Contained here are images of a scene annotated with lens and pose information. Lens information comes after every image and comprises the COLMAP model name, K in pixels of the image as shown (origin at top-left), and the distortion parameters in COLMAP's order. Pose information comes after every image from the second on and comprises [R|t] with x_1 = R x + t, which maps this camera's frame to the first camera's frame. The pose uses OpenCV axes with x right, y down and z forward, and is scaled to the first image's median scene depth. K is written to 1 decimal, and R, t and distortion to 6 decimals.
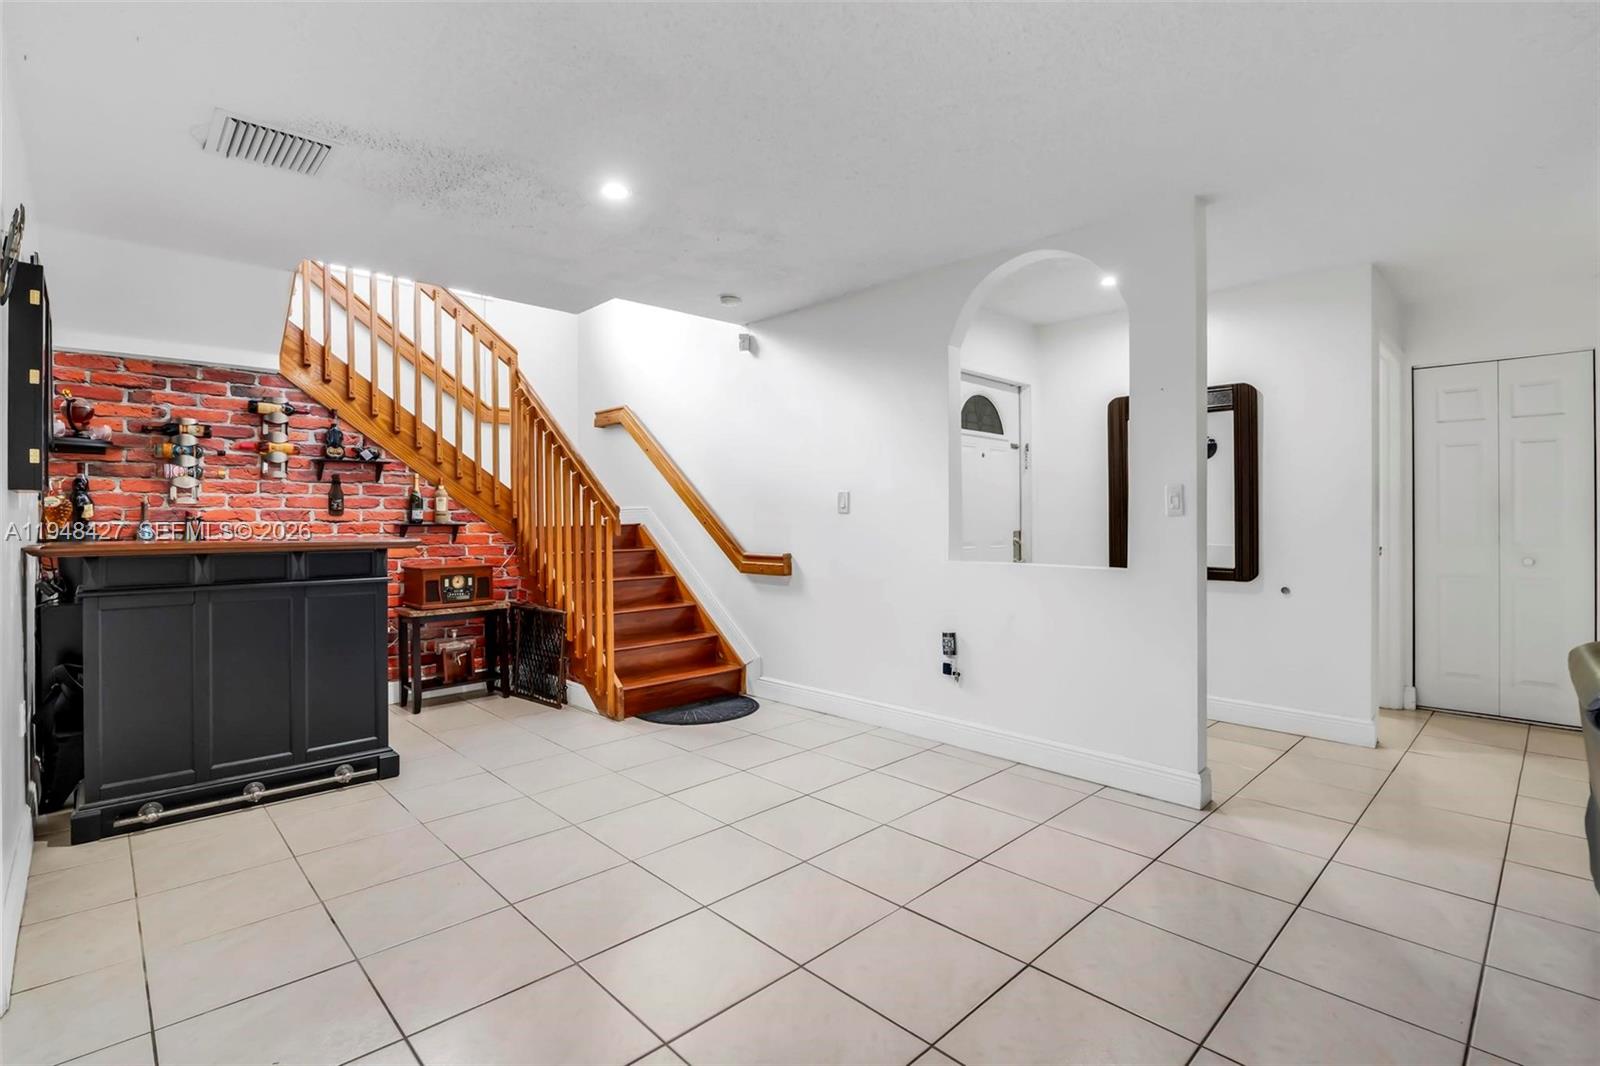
lens RADIAL K [[742.4, 0, 797.3], [0, 742.4, 523.2], [0, 0, 1]] dist [-0.011832, 0.000261]
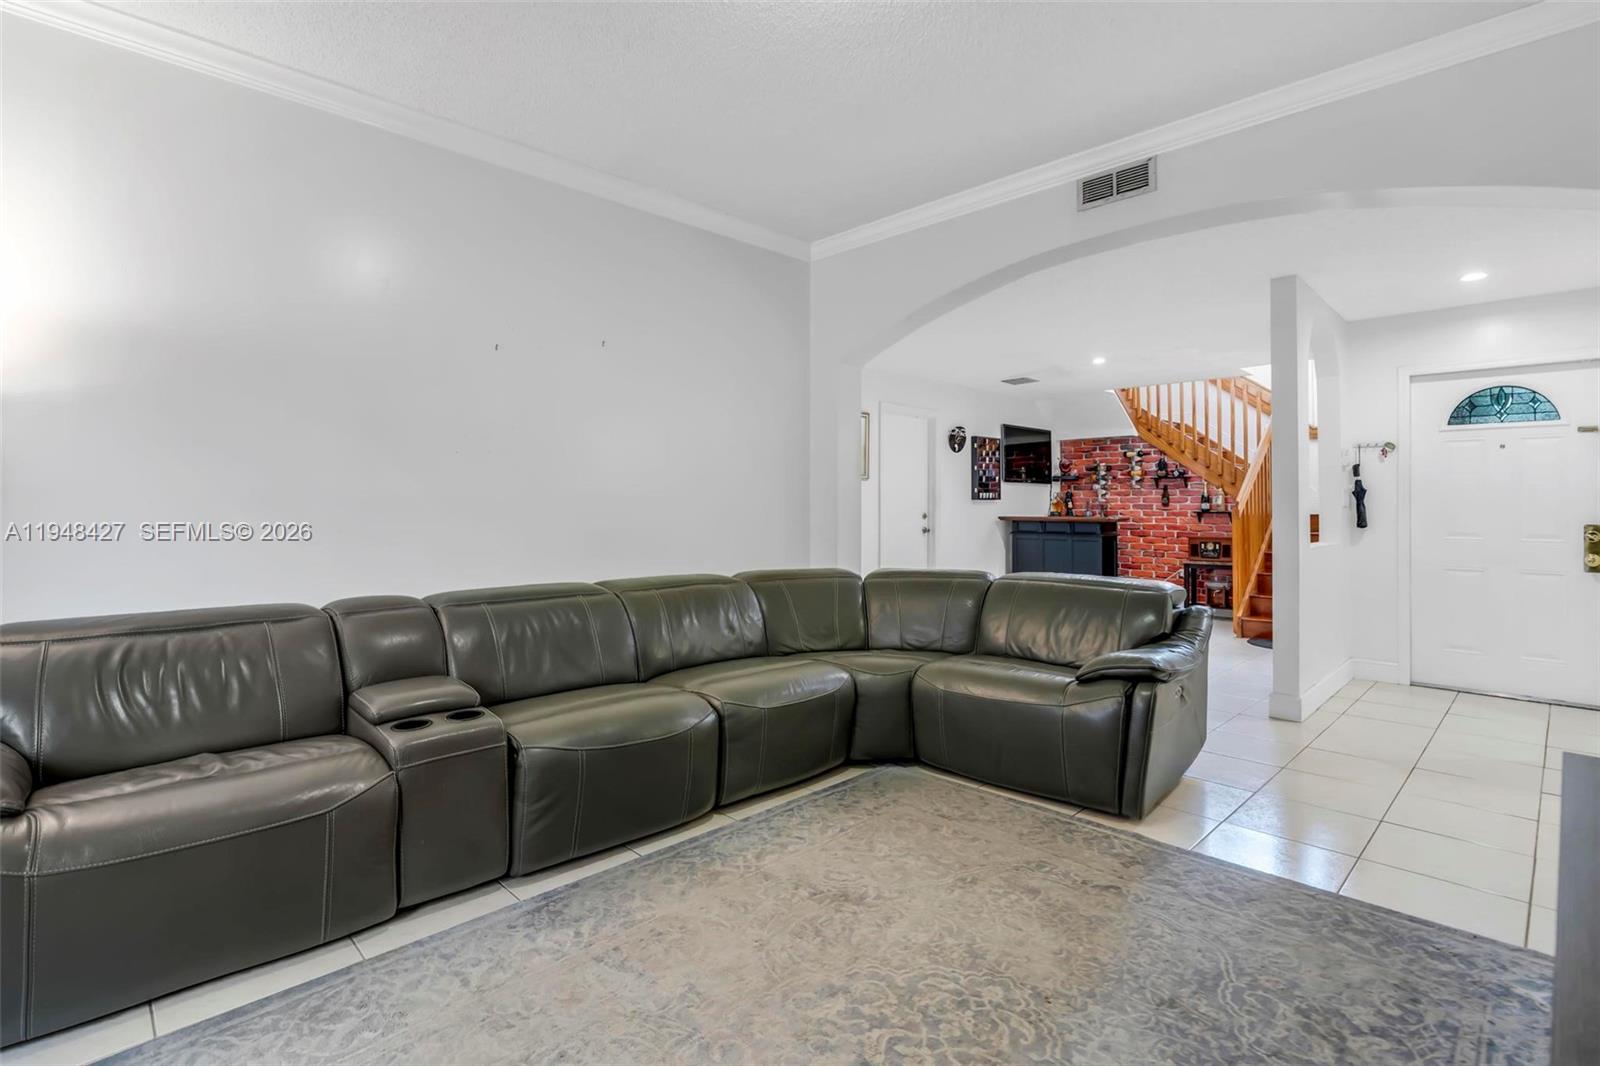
lens RADIAL K [[760.0, 0, 796.9], [0, 760.0, 494.9], [0, 0, 1]] dist [-0.009304, -0.000109]
pose [[0.008622, -0.014799, -0.999853, 1.322380], [-0.008785, 0.999851, -0.014875, -0.003327], [0.999924, 0.008912, 0.008491, 0.050558]]
